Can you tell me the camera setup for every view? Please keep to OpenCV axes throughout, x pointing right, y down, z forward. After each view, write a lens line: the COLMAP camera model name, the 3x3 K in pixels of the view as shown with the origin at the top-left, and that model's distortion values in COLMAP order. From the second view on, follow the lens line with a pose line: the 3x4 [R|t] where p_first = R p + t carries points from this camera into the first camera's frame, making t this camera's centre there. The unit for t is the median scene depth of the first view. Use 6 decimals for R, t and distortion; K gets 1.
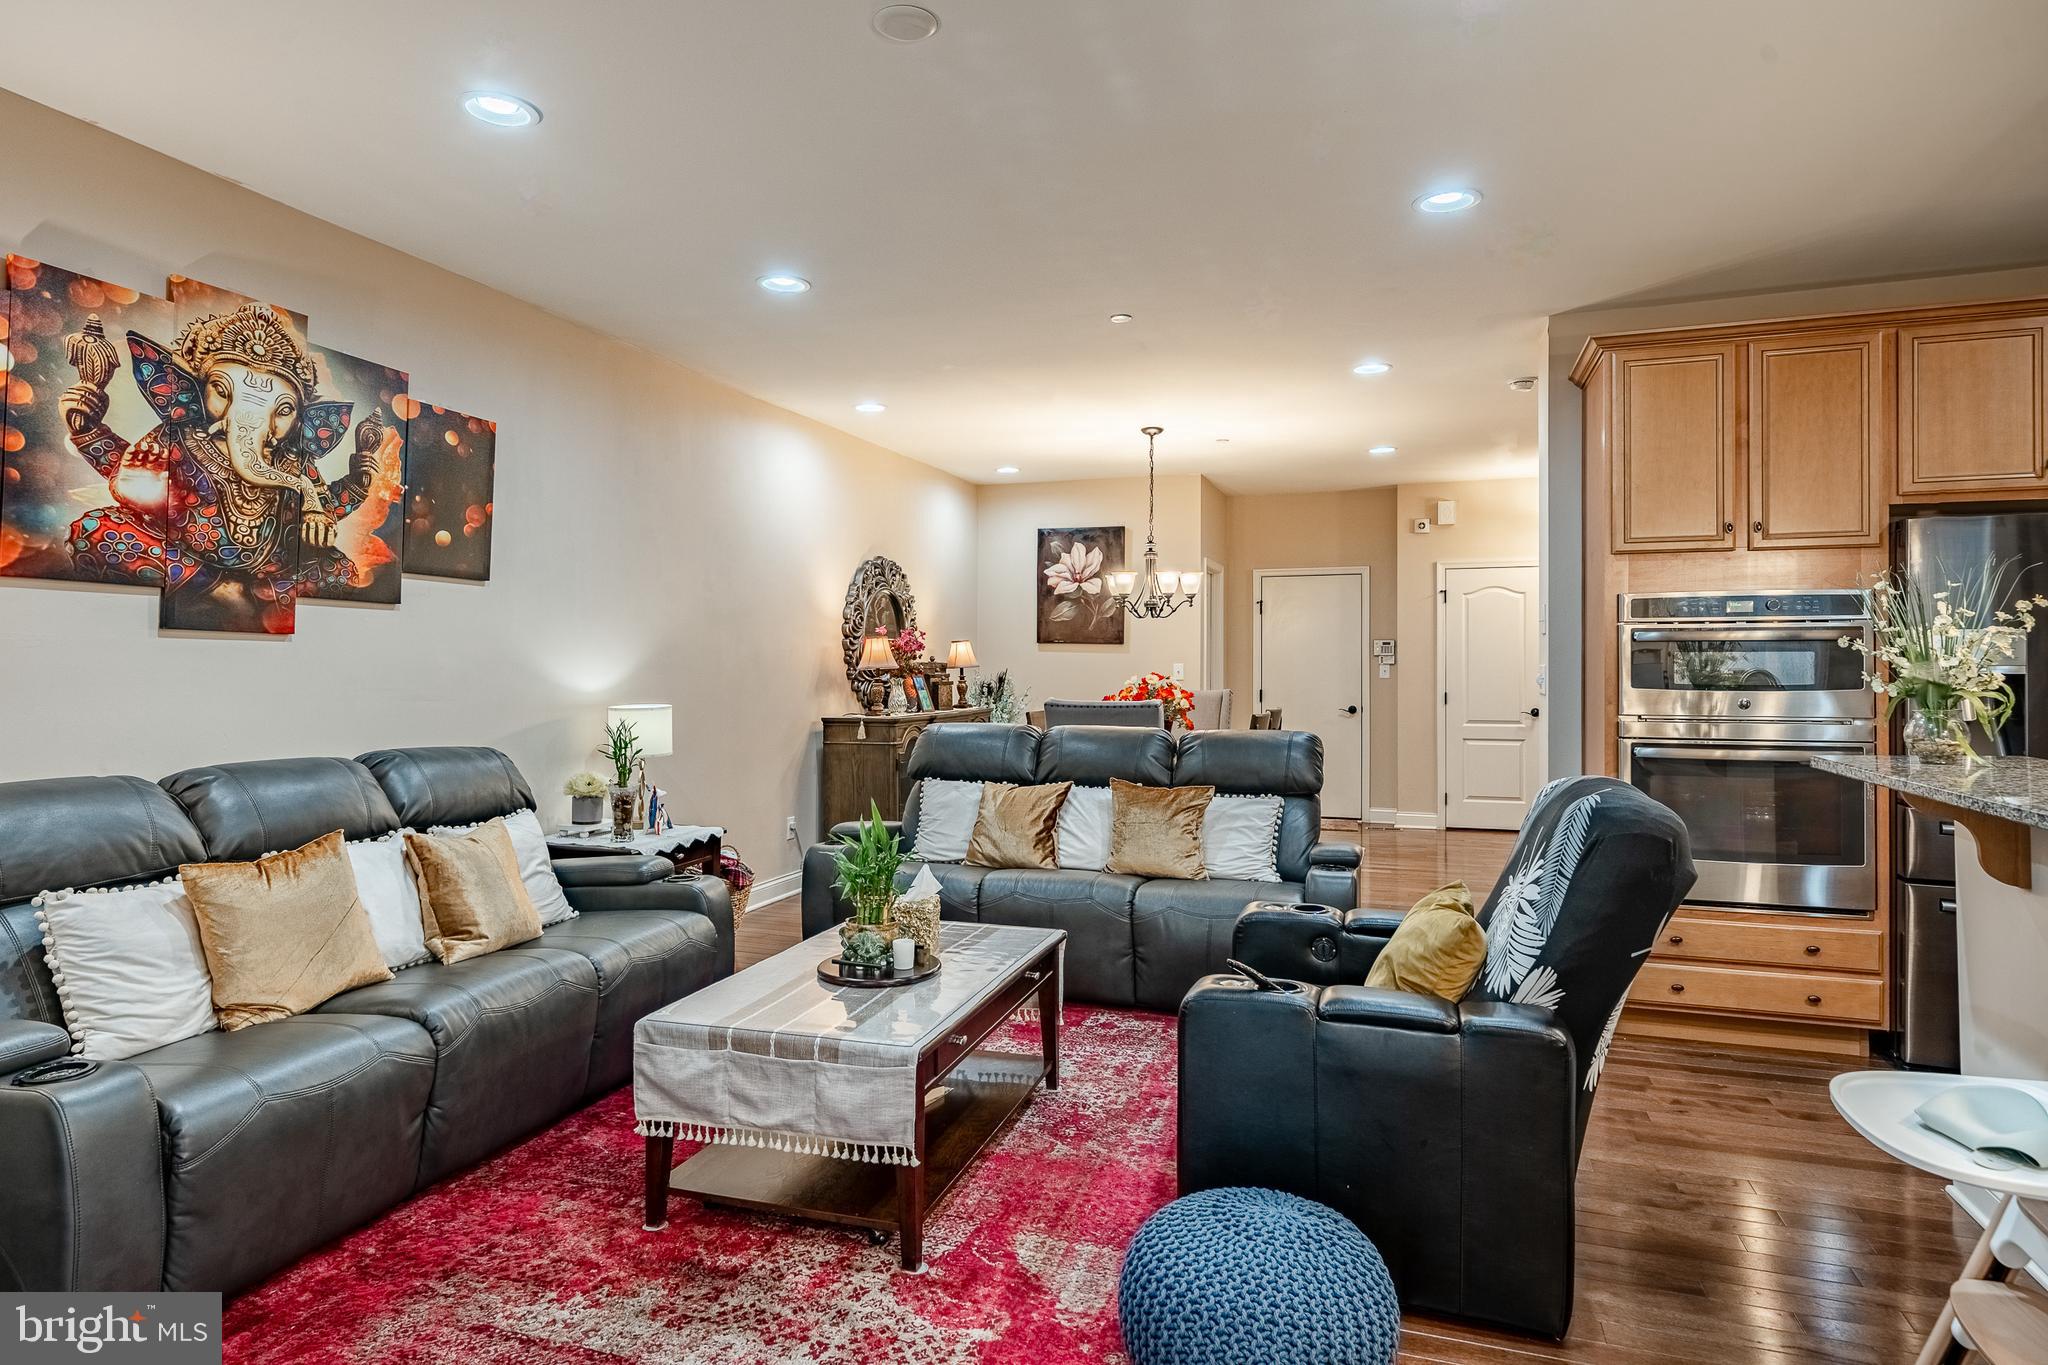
lens RADIAL K [[1139.2, 0, 1009.4], [0, 1139.2, 662.2], [0, 0, 1]] dist [-0.001722, -0.002596]
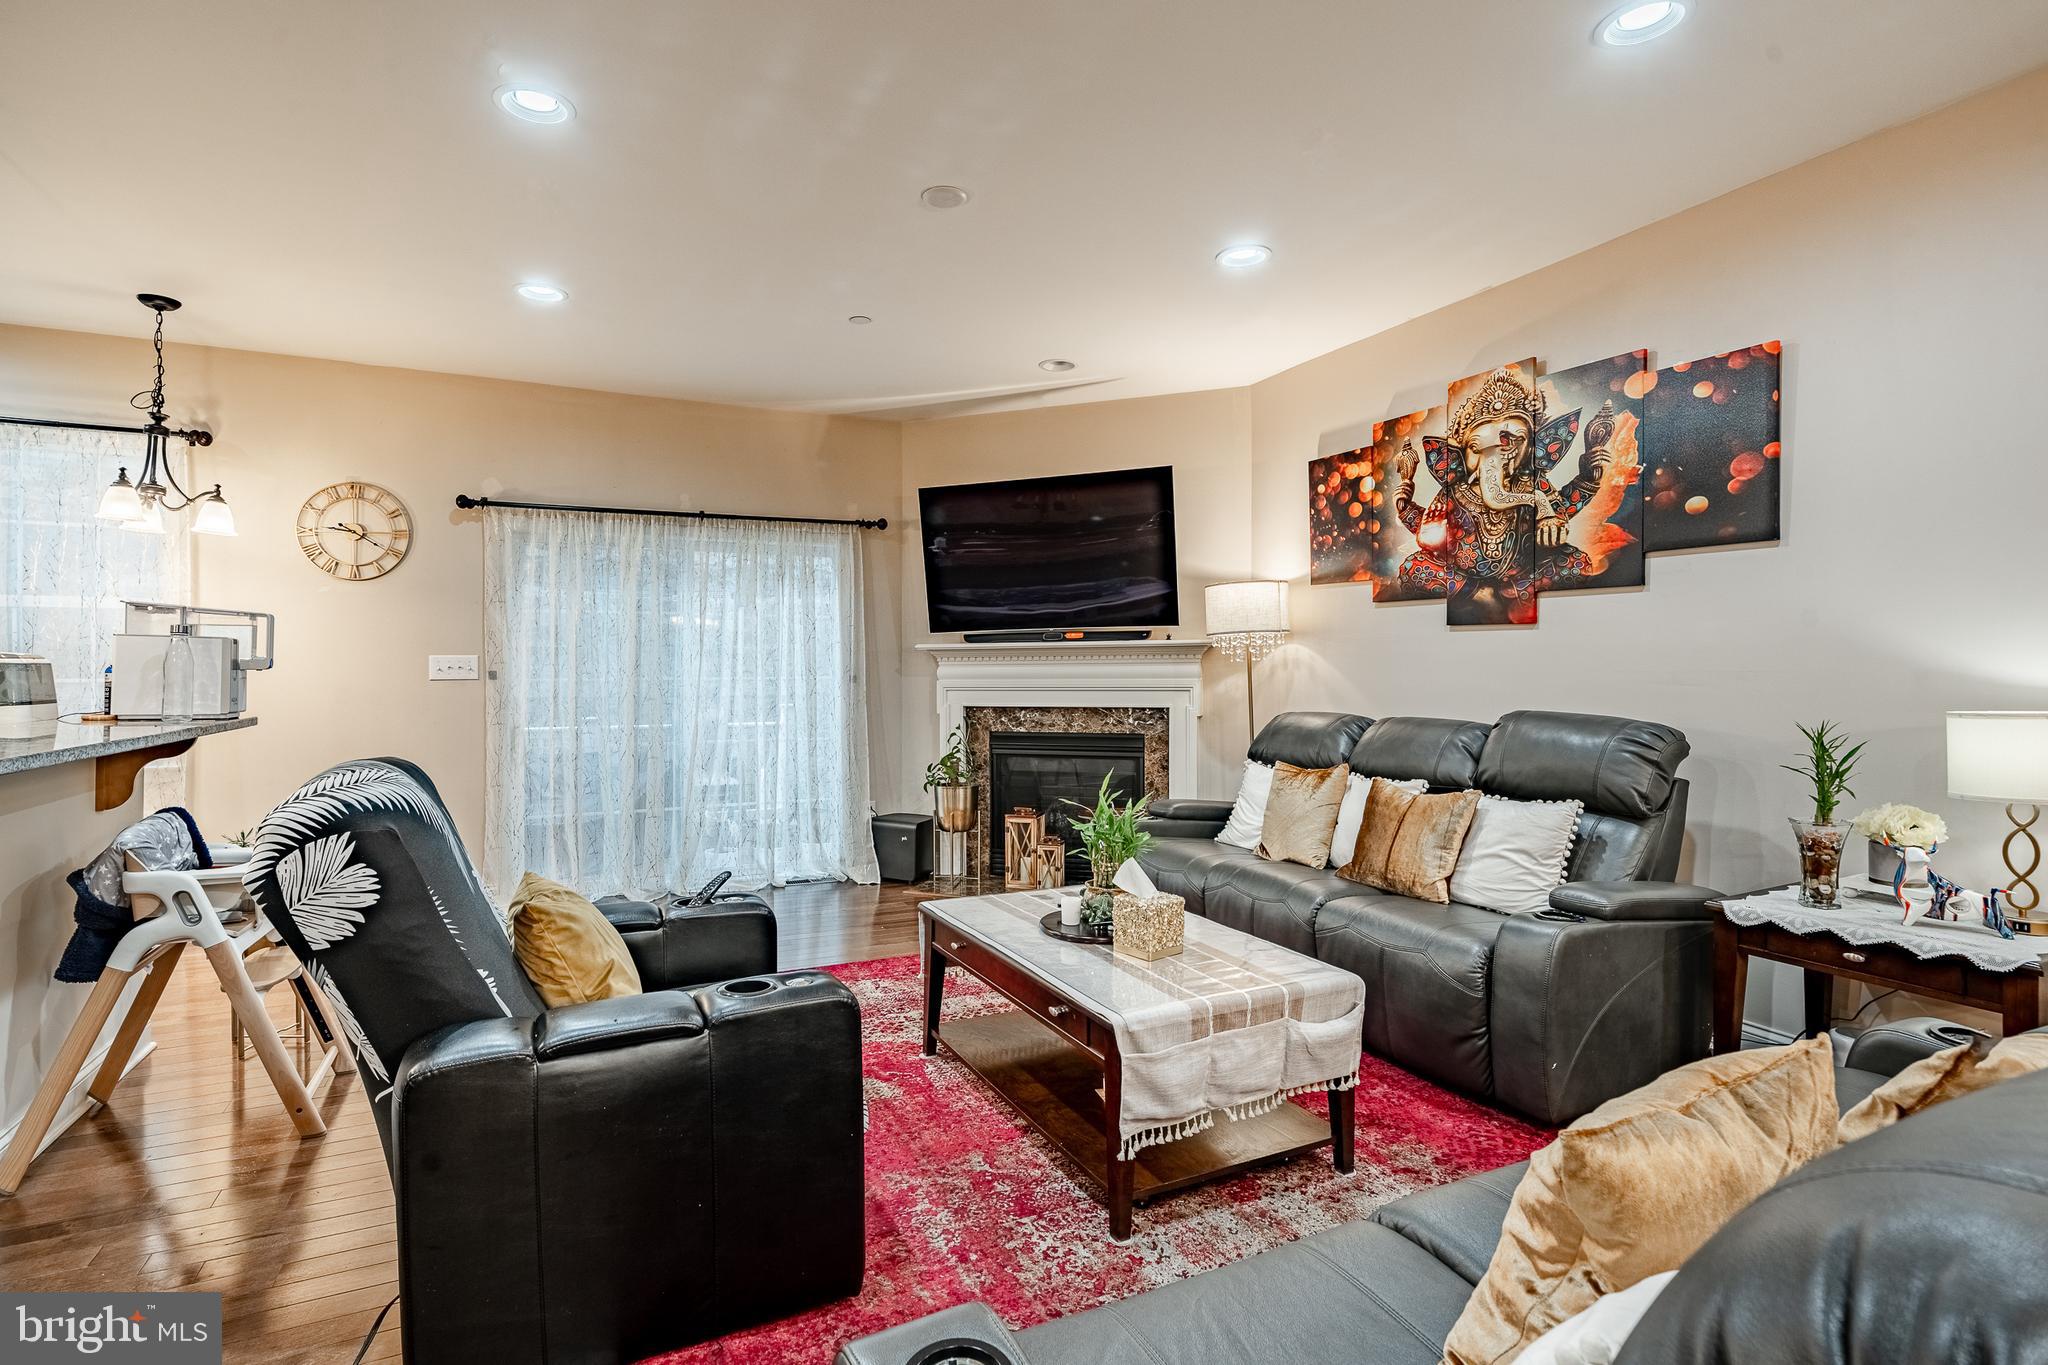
lens RADIAL K [[968.7, 0, 1022.0], [0, 968.7, 678.2], [0, 0, 1]] dist [-0.003634, 0.000820]
pose [[-0.701856, 0.006798, -0.712286, 0.493076], [-0.000089, 0.999954, 0.009631, 0.024328], [0.712318, 0.006823, -0.701823, 1.348283]]
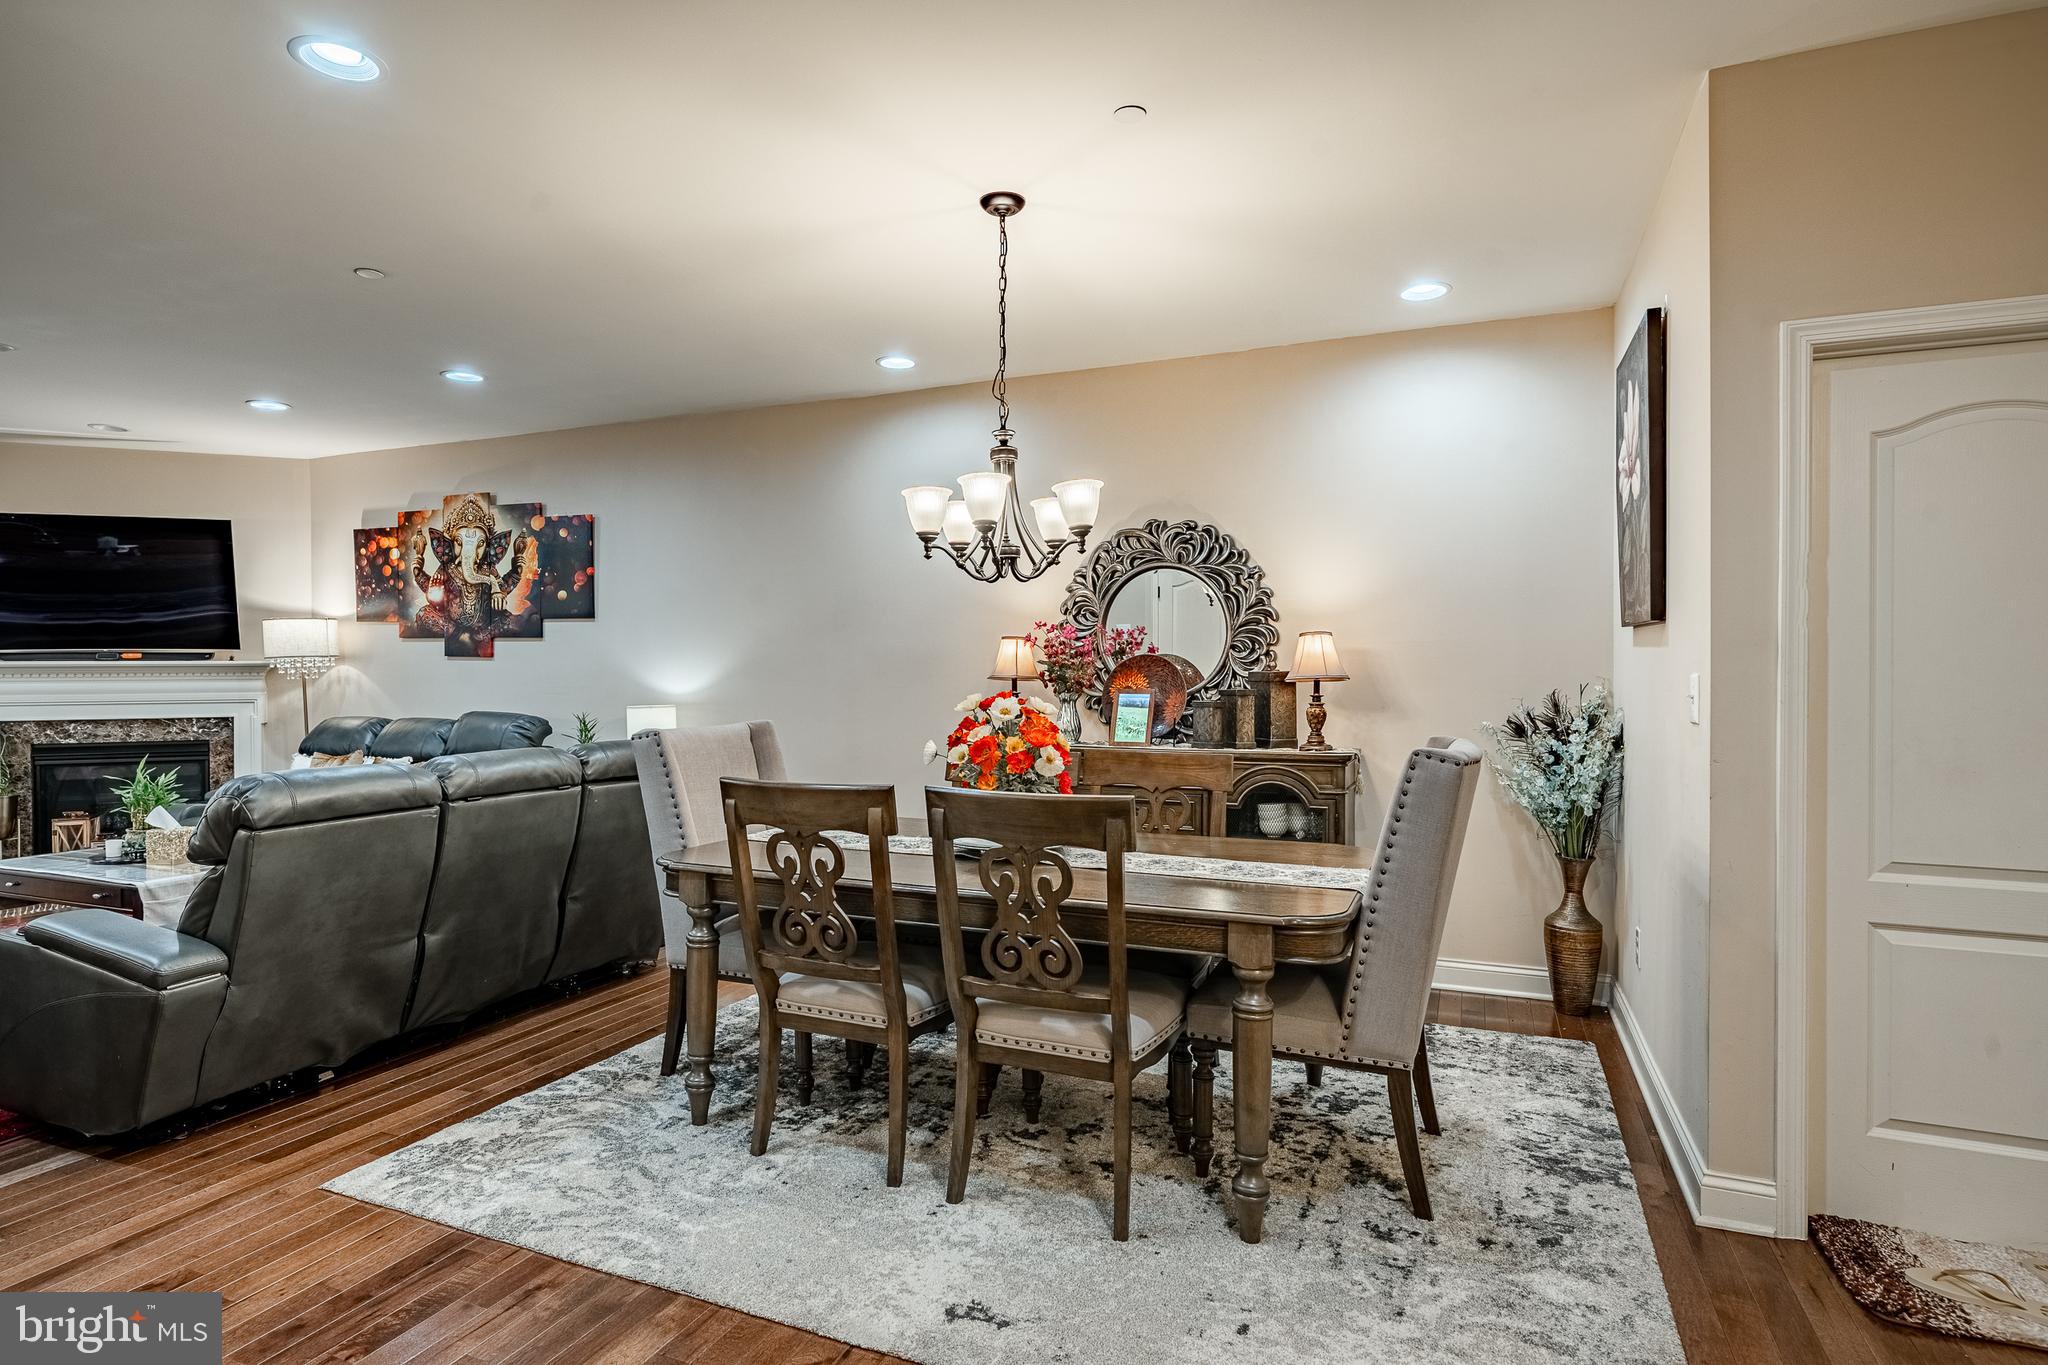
lens RADIAL K [[1082.5, 0, 1021.3], [0, 1082.5, 684.0], [0, 0, 1]] dist [-0.001102, -0.001577]
pose [[-0.058872, 0.009246, -0.998223, 1.185132], [0.000336, 0.999957, 0.009242, 0.005283], [0.998265, 0.000209, -0.058872, 2.037923]]
